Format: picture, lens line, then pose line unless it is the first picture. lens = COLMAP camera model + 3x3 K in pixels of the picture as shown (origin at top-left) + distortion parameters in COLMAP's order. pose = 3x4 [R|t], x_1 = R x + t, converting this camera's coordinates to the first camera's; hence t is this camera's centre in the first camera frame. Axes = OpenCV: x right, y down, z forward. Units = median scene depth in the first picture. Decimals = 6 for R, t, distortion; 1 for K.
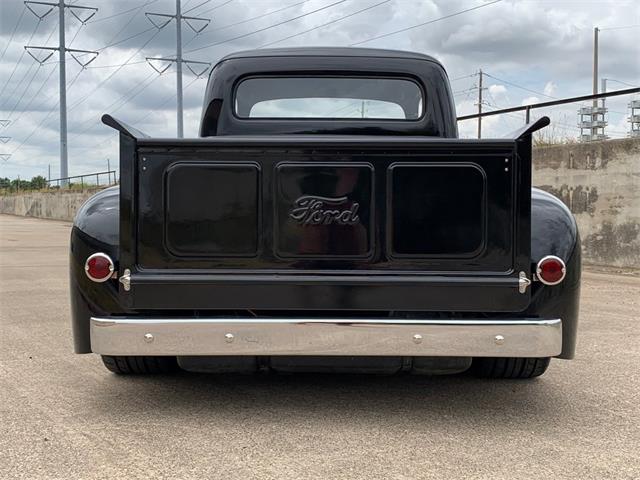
lens RADIAL K [[866.5, 0, 320.0], [0, 866.5, 240.0], [0, 0, 1]] dist [0.055624, -0.007278]
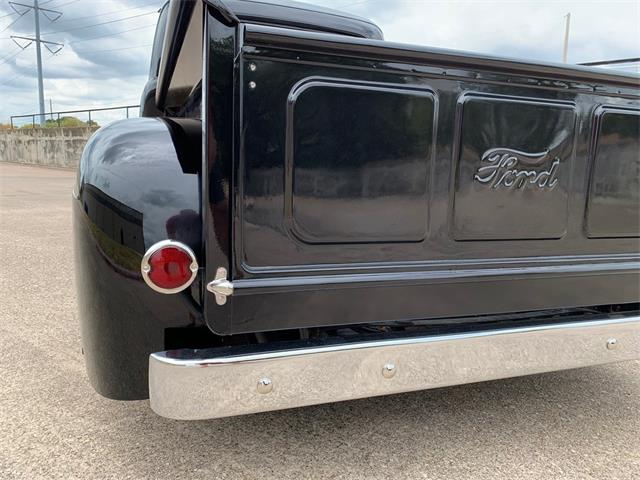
lens RADIAL K [[507.0, 0, 320.0], [0, 507.0, 240.0], [0, 0, 1]] dist [0.002145, -0.000724]
pose [[0.939752, -0.022277, 0.341130, -0.272829], [-0.021605, 0.992009, 0.124300, -0.026264], [-0.341174, -0.124181, 0.931762, 0.676712]]
